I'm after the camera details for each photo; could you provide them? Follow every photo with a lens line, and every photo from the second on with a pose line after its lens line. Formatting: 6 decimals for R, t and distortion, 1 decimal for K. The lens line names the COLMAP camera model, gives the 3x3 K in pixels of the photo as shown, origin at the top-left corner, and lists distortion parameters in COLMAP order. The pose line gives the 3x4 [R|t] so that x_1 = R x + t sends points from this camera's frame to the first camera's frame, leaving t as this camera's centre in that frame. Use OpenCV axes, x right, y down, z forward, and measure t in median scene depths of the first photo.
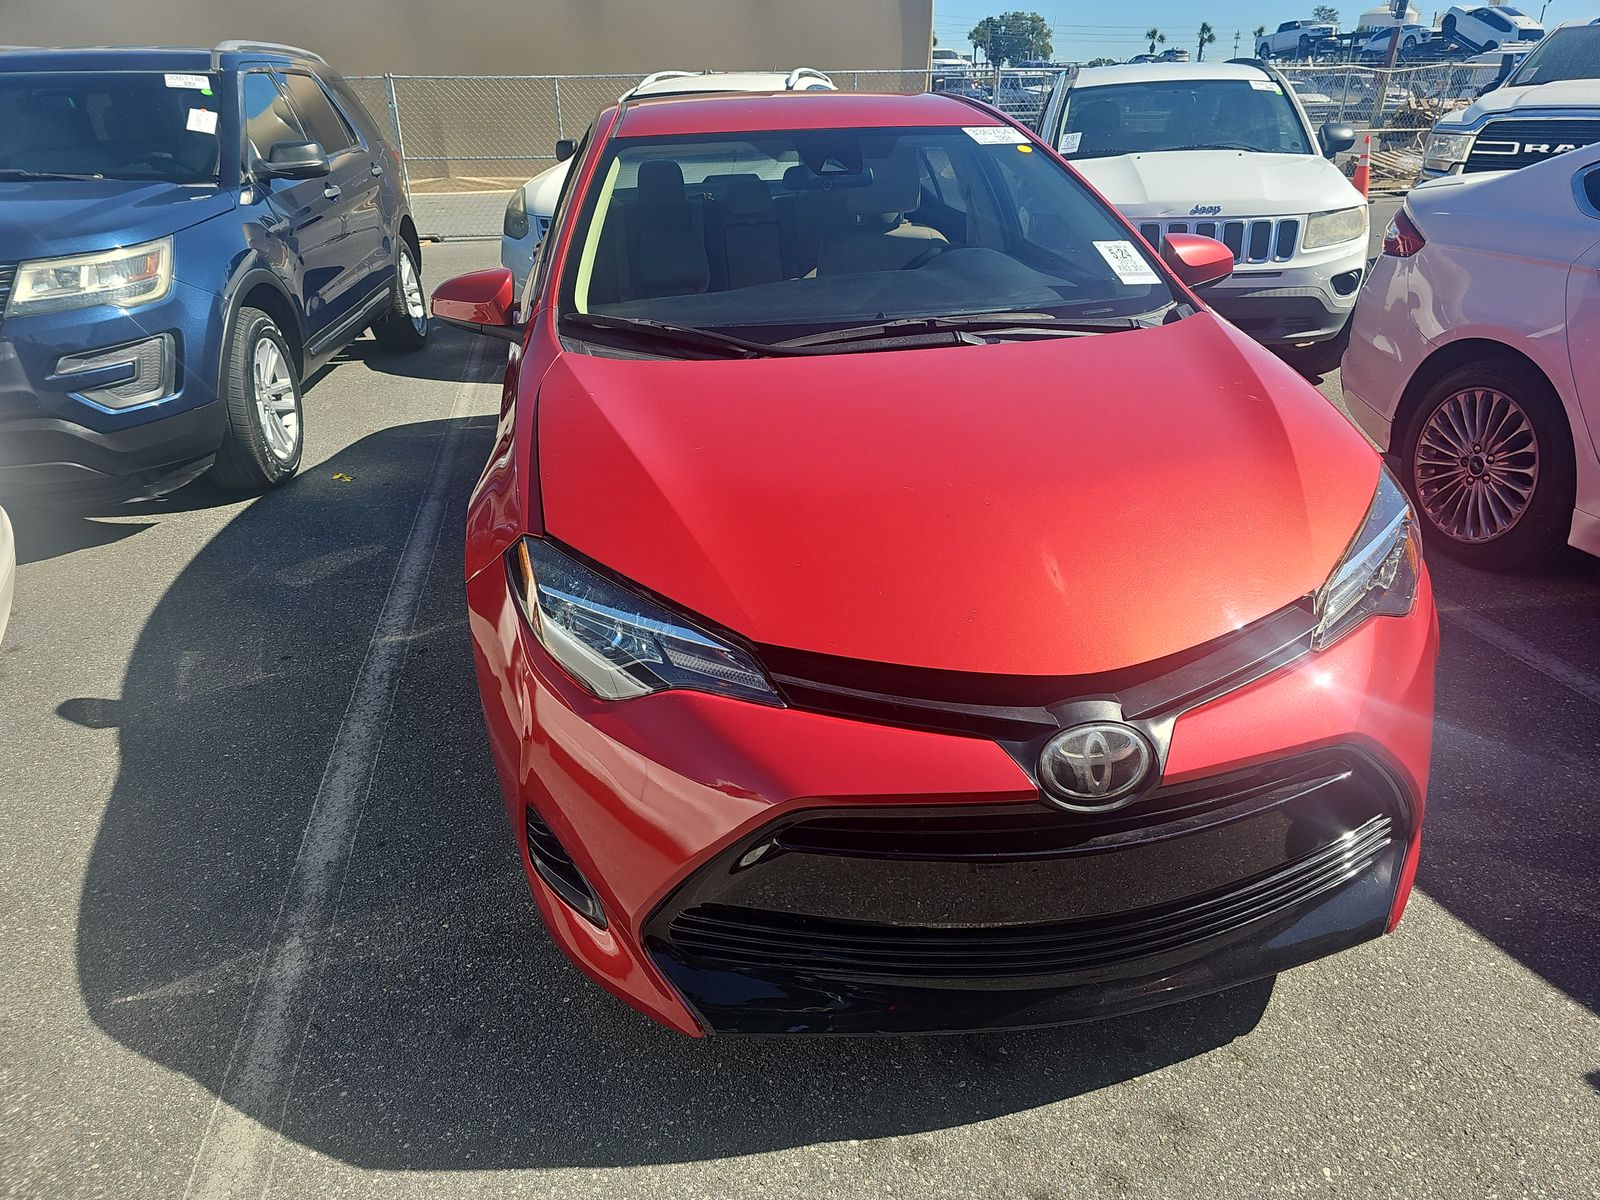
lens RADIAL K [[1066.7, 0, 801.0], [0, 1066.7, 592.6], [0, 0, 1]] dist [0.039078, -0.039776]
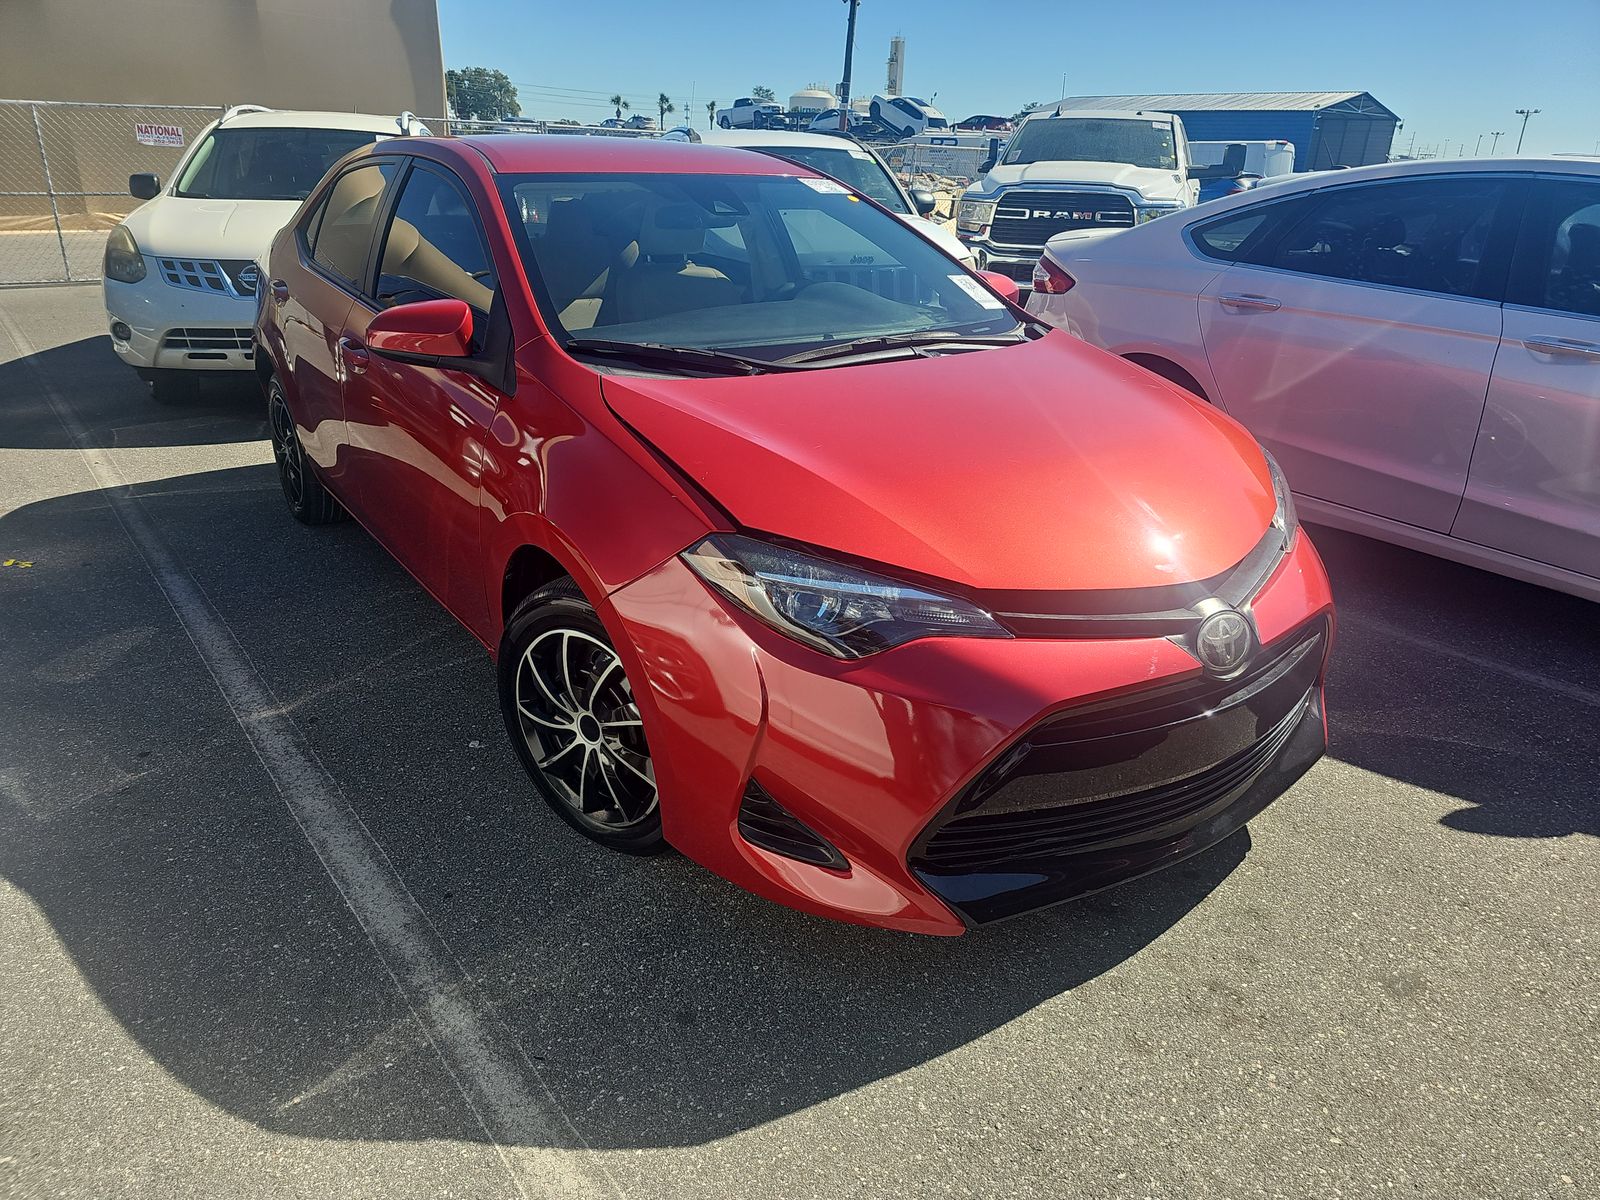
lens RADIAL K [[1069.7, 0, 800.0], [0, 1069.7, 600.0], [0, 0, 1]] dist [0.055260, -0.063041]
pose [[0.900954, -0.122622, 0.416229, -0.281080], [0.139565, 0.990158, -0.010396, 0.016793], [-0.410858, 0.067458, 0.909200, -0.007853]]
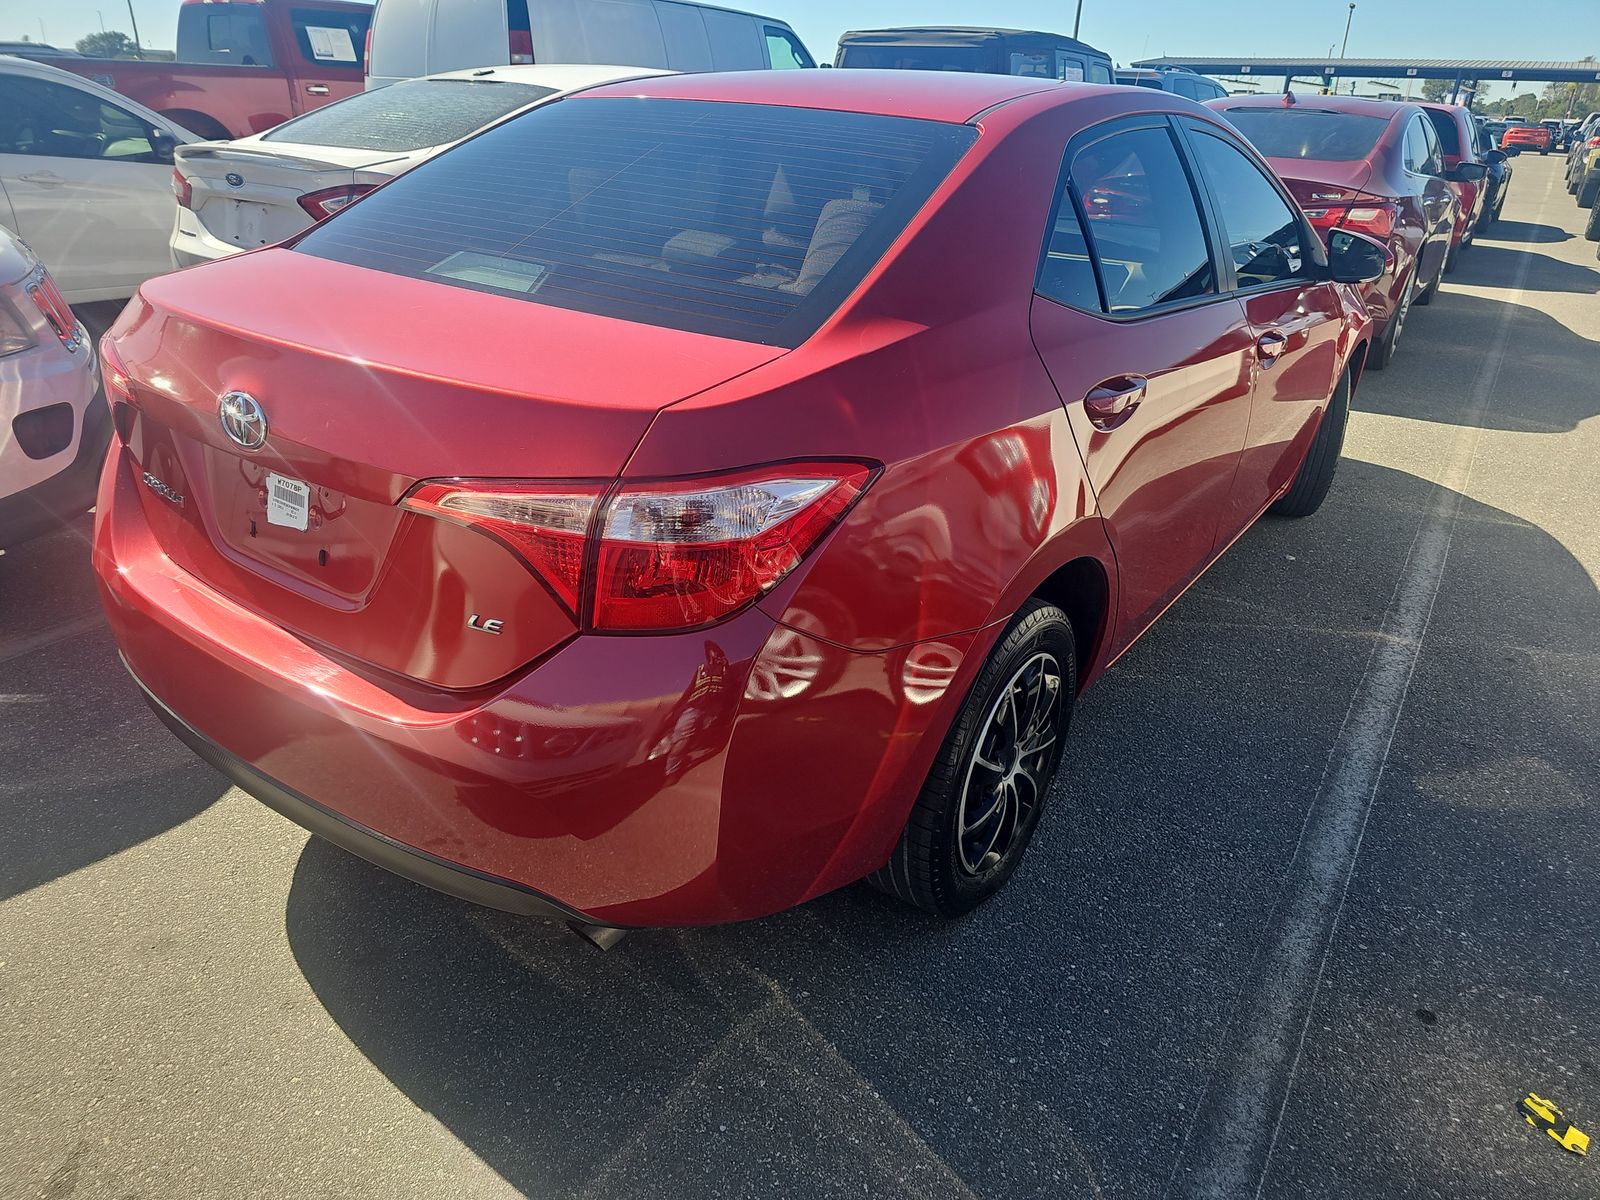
lens RADIAL K [[1066.7, 0, 801.0], [0, 1066.7, 592.6], [0, 0, 1]] dist [0.039078, -0.039776]
pose [[-0.701994, -0.338590, 0.626547, -0.497152], [0.247496, 0.708941, 0.660415, -0.647480], [-0.667795, 0.618676, -0.413872, 1.448328]]
